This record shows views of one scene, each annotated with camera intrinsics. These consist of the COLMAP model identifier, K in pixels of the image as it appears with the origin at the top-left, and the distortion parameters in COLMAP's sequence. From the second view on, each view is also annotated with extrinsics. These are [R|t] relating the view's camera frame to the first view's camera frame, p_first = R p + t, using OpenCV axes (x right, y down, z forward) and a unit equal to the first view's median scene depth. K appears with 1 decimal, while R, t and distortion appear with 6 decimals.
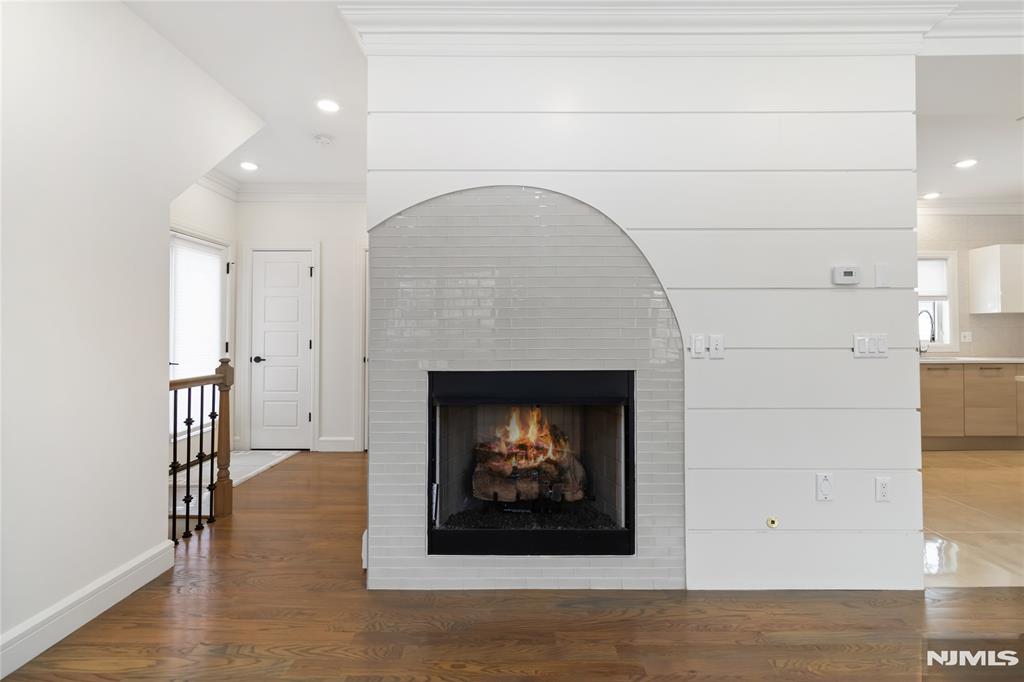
lens RADIAL K [[472.7, 0, 518.1], [0, 472.7, 327.4], [0, 0, 1]] dist [-0.001932, -0.000690]
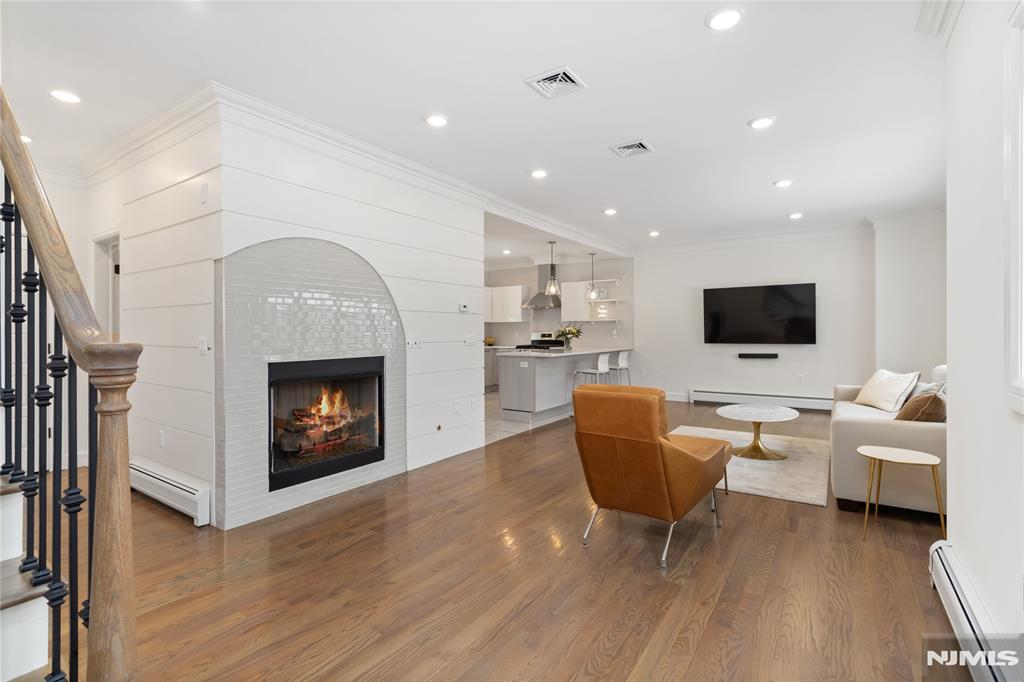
lens RADIAL K [[480.6, 0, 512.0], [0, 480.6, 341.0], [0, 0, 1]] dist [-0.059507, -0.000247]
pose [[0.552936, -0.014895, 0.833091, -0.912948], [-0.012835, 0.999569, 0.026390, -0.017032], [-0.833125, -0.025285, 0.552506, -0.354812]]
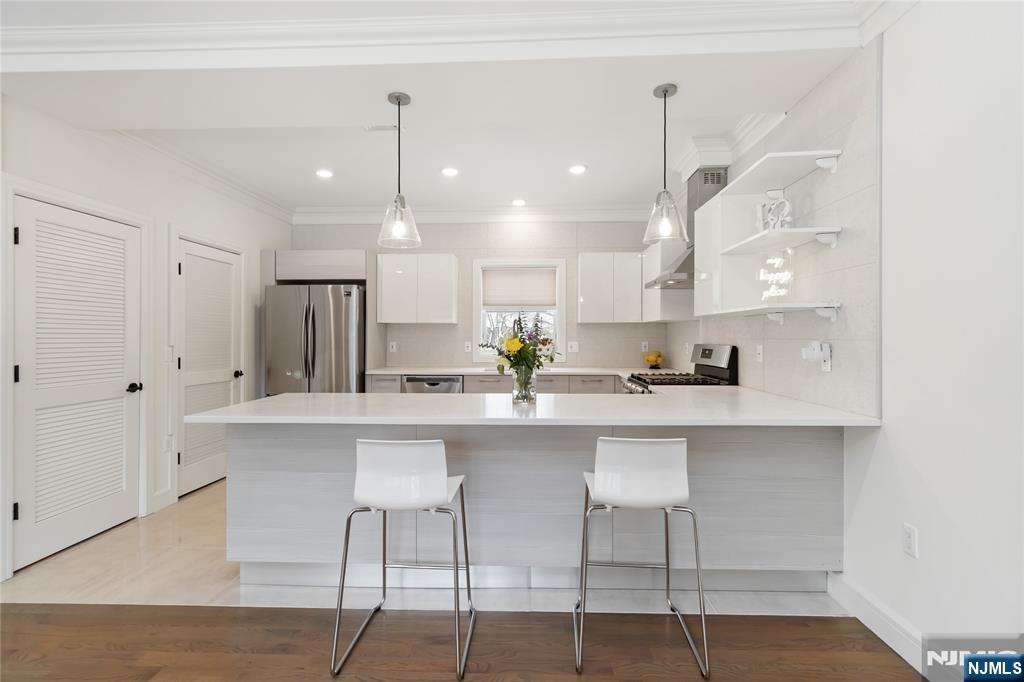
lens RADIAL K [[484.5, 0, 515.9], [0, 484.5, 335.6], [0, 0, 1]] dist [-0.001608, -0.000146]
pose [[0.999029, 0.000687, -0.044057, 1.771009], [0.000107, 0.999838, 0.018007, -0.044135], [0.044063, -0.017994, 0.998867, -0.032863]]
